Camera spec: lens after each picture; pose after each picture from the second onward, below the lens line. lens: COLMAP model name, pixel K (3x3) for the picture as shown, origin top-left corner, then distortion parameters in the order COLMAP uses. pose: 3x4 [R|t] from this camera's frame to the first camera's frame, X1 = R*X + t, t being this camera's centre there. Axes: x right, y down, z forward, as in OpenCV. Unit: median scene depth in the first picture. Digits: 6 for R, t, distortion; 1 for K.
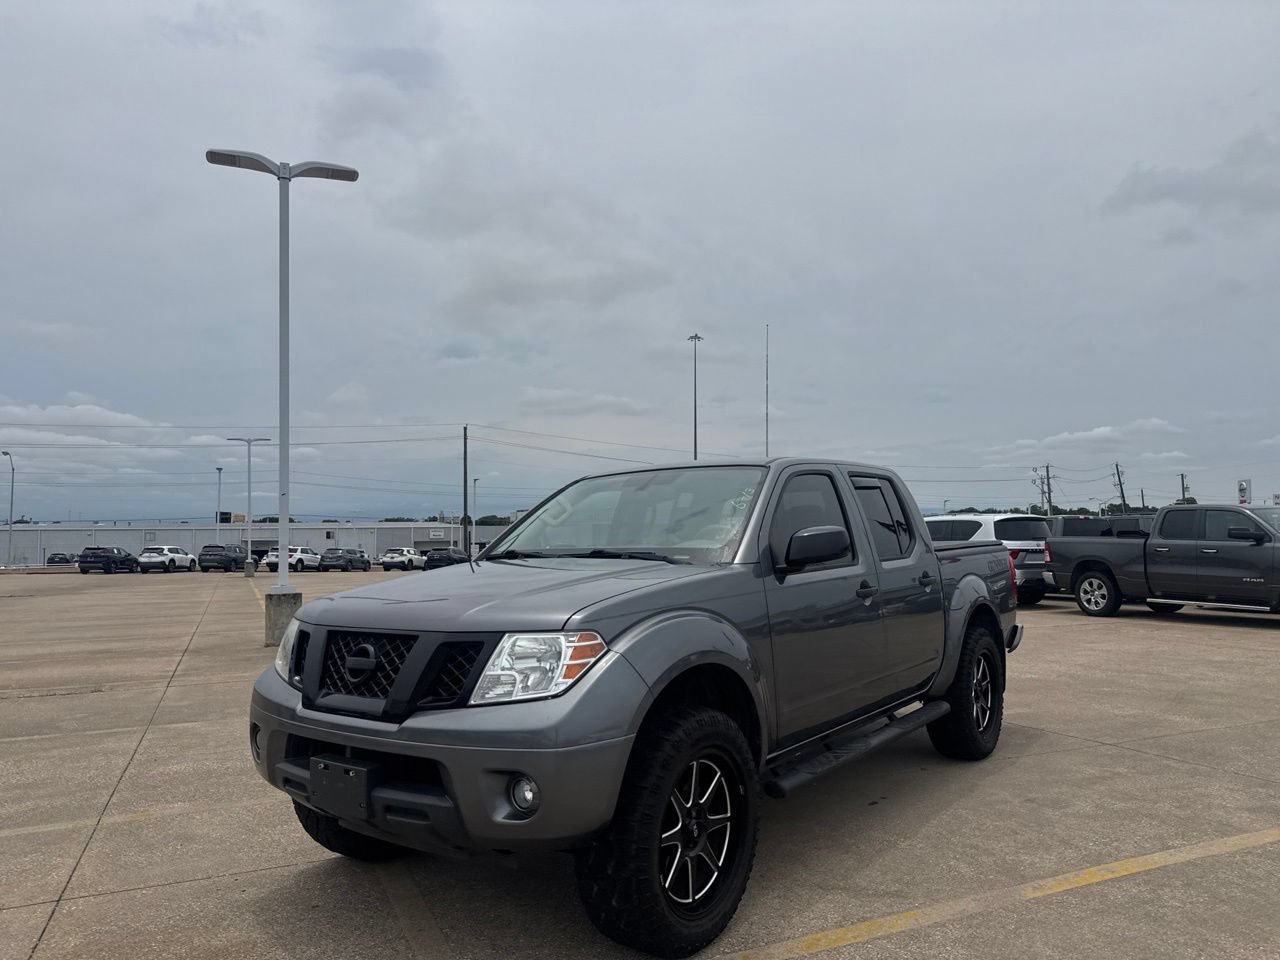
lens RADIAL K [[898.0, 0, 639.6], [0, 898.0, 484.7], [0, 0, 1]] dist [0.070780, -0.093019]
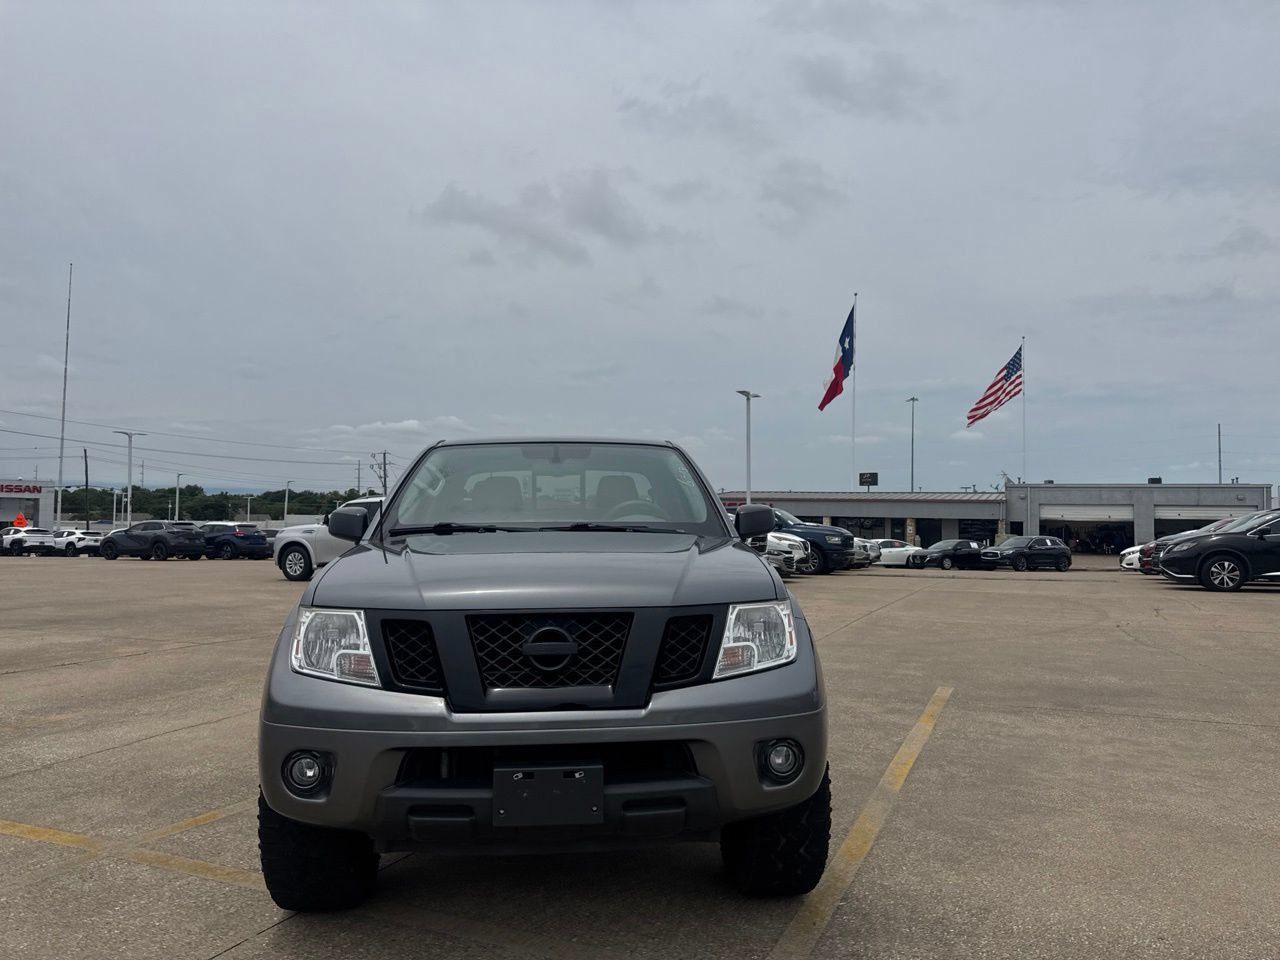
lens RADIAL K [[902.9, 0, 637.7], [0, 902.9, 485.6], [0, 0, 1]] dist [0.063291, -0.093261]
pose [[0.748754, 0.038746, 0.661714, -0.474110], [-0.052719, 0.998609, 0.001181, 0.021143], [-0.660748, -0.035770, 0.749755, 0.178000]]
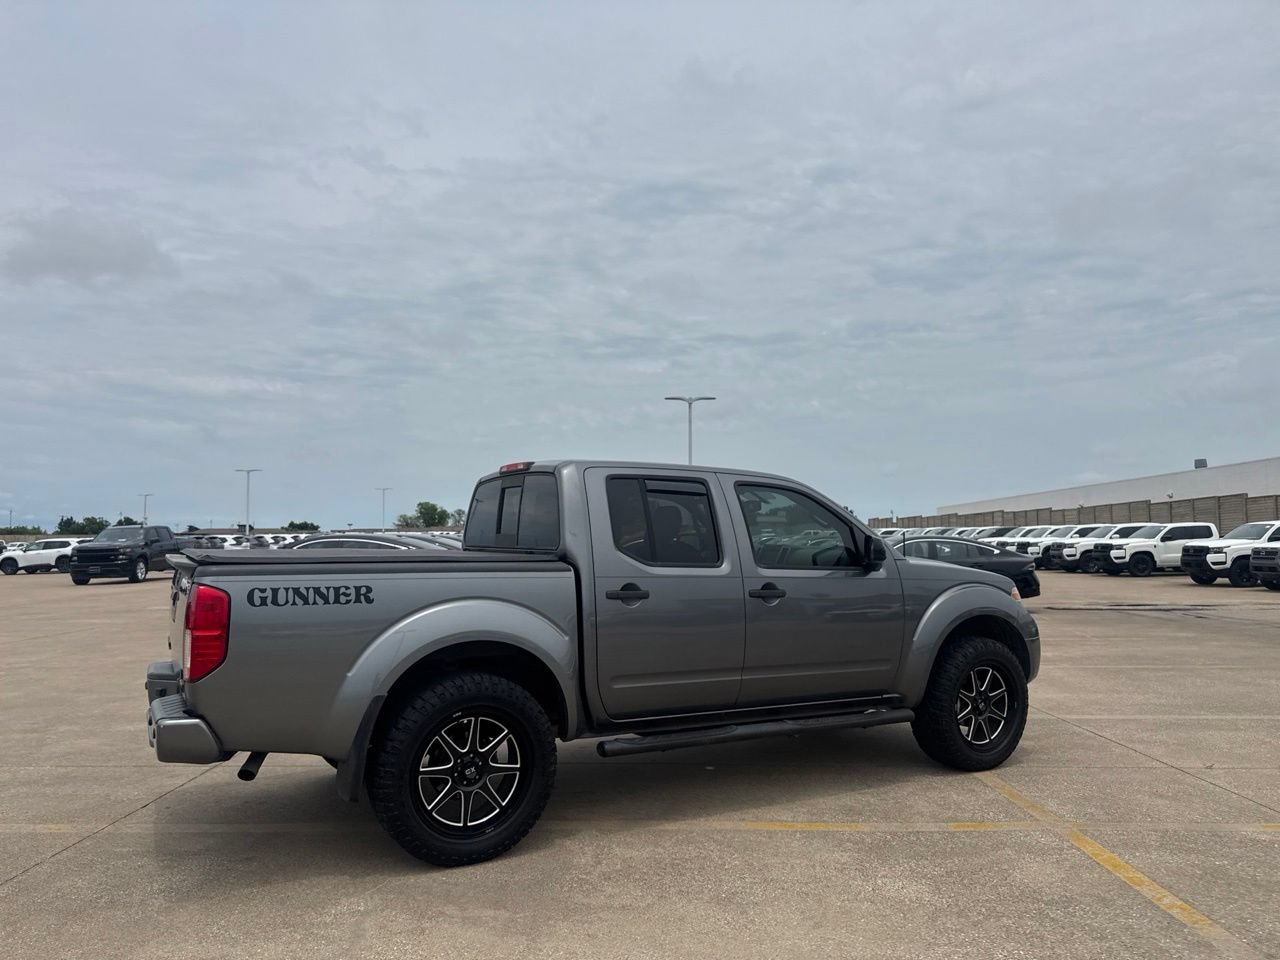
lens RADIAL K [[893.1, 0, 637.7], [0, 893.1, 492.5], [0, 0, 1]] dist [0.098279, -0.137747]
pose [[-0.915587, 0.037560, 0.400361, -0.294236], [-0.011863, 0.992672, -0.120258, 0.125829], [-0.401944, -0.114856, -0.908432, 1.882993]]
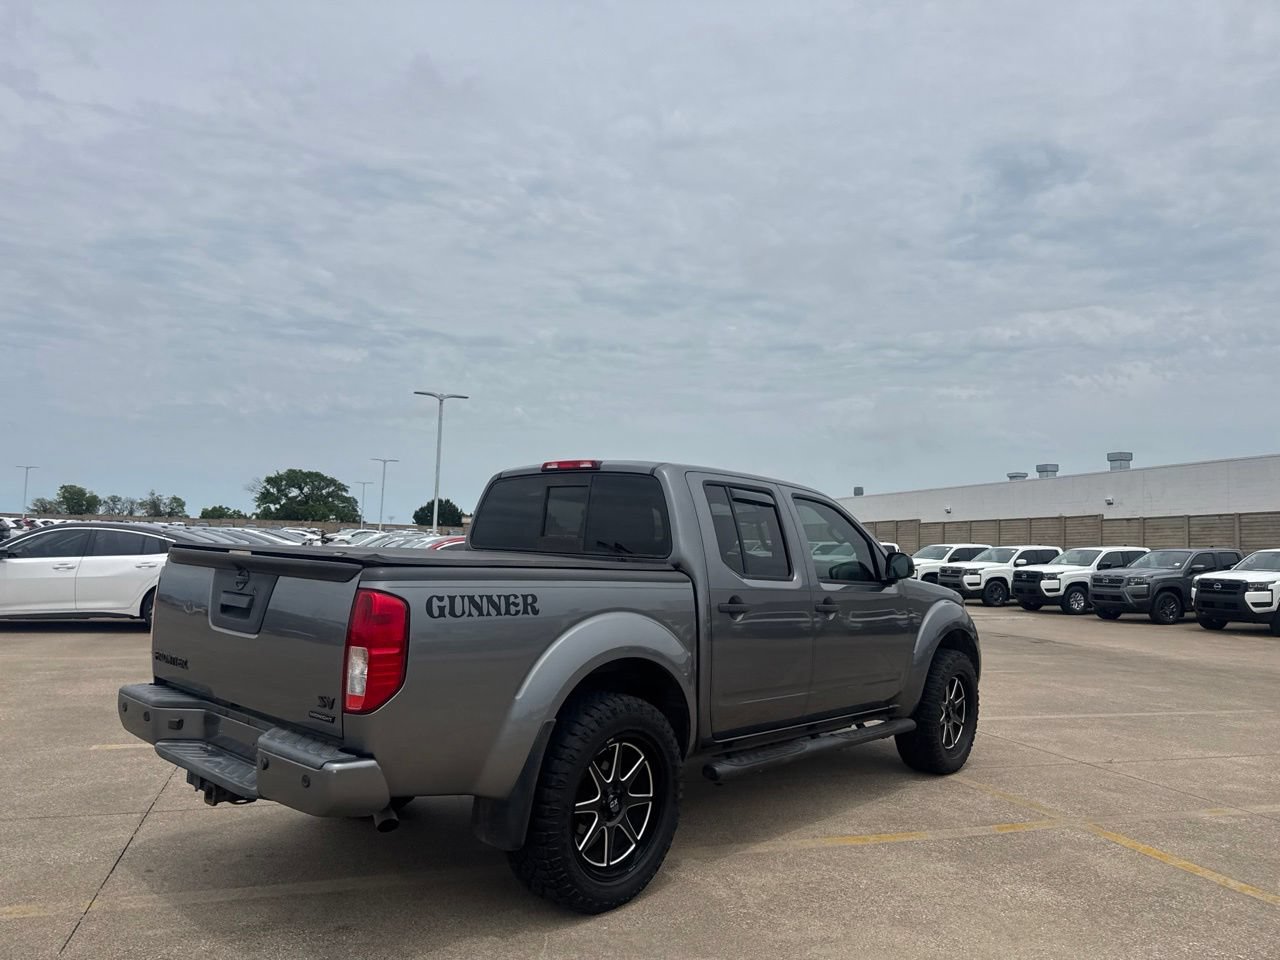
lens RADIAL K [[898.0, 0, 639.6], [0, 898.0, 484.7], [0, 0, 1]] dist [0.070780, -0.093019]
pose [[-0.996934, -0.014618, 0.076869, 0.063290], [-0.025251, 0.989936, -0.139242, 0.125427], [-0.074060, -0.140756, -0.987270, 1.926357]]
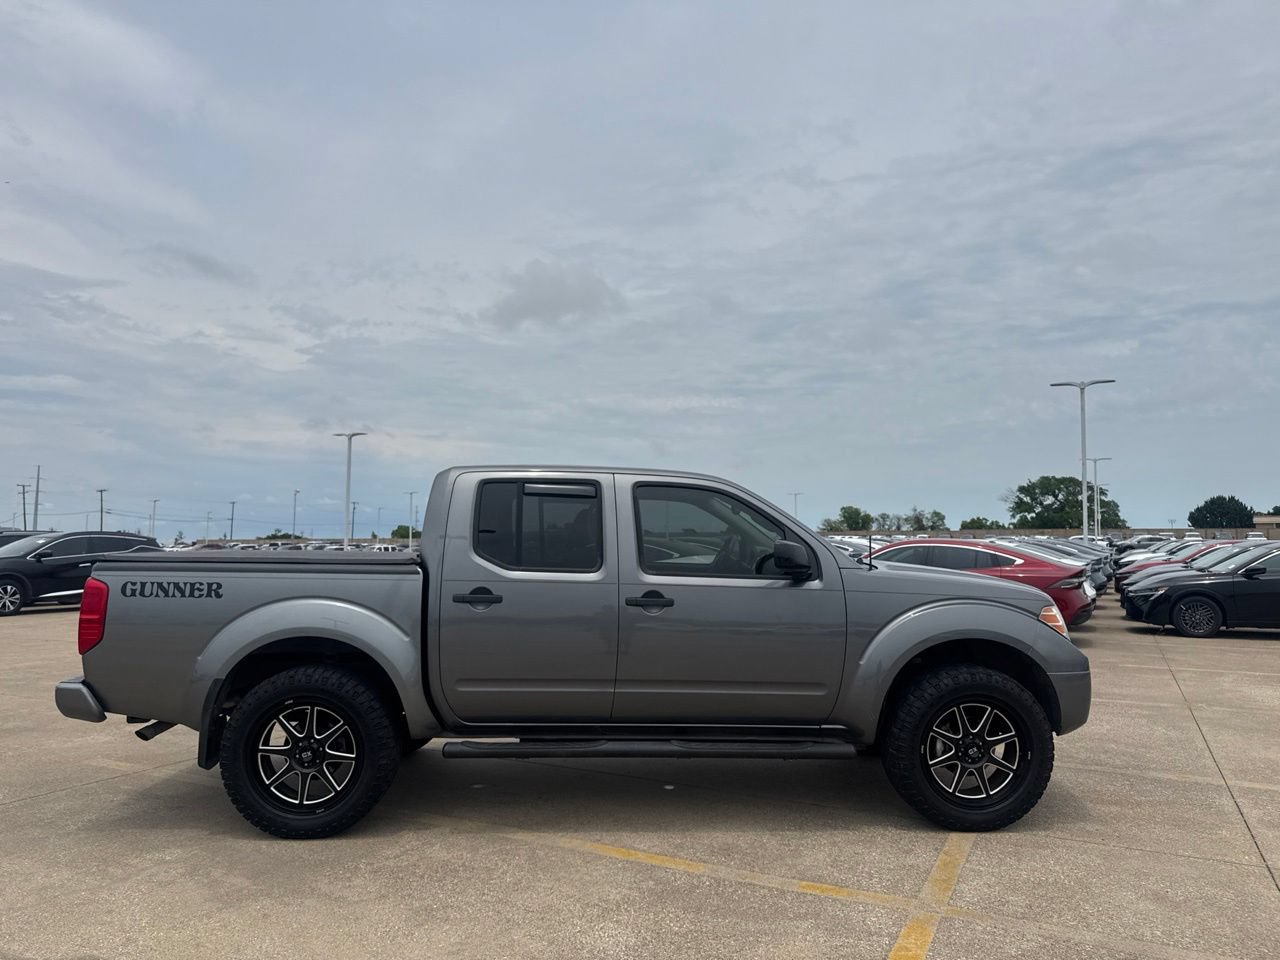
lens RADIAL K [[893.2, 0, 647.1], [0, 893.2, 488.9], [0, 0, 1]] dist [0.064144, -0.106751]
pose [[-0.635888, 0.059891, 0.769454, -0.686001], [-0.045976, 0.992274, -0.115229, 0.108270], [-0.770411, -0.108649, -0.628222, 1.543925]]
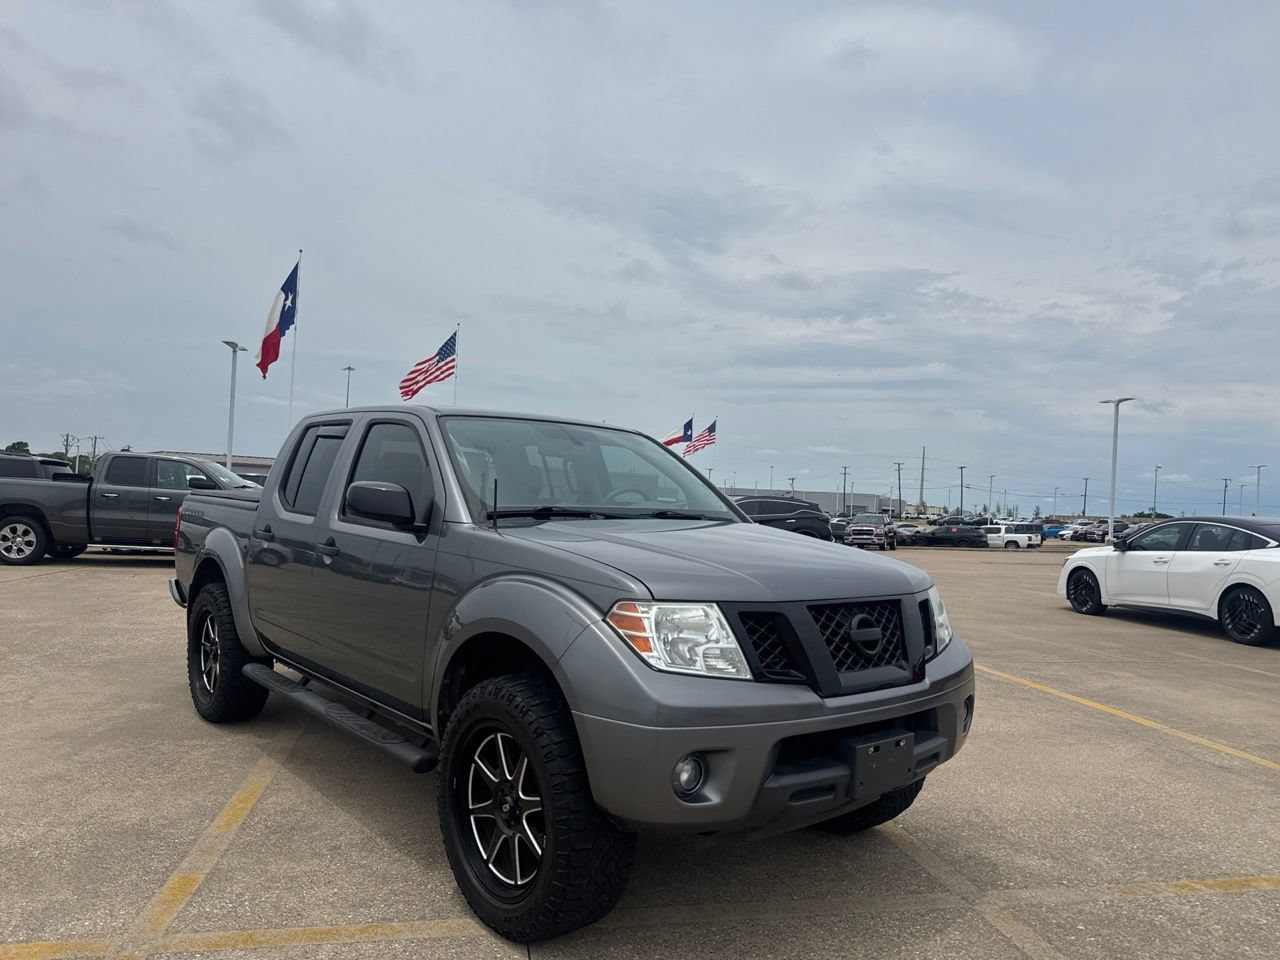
lens RADIAL K [[893.1, 0, 637.7], [0, 893.1, 492.5], [0, 0, 1]] dist [0.098279, -0.137747]
pose [[0.220166, 0.031045, 0.974968, -0.739777], [-0.103094, 0.994636, -0.008390, 0.047885], [-0.969999, -0.098666, 0.222186, 0.600154]]
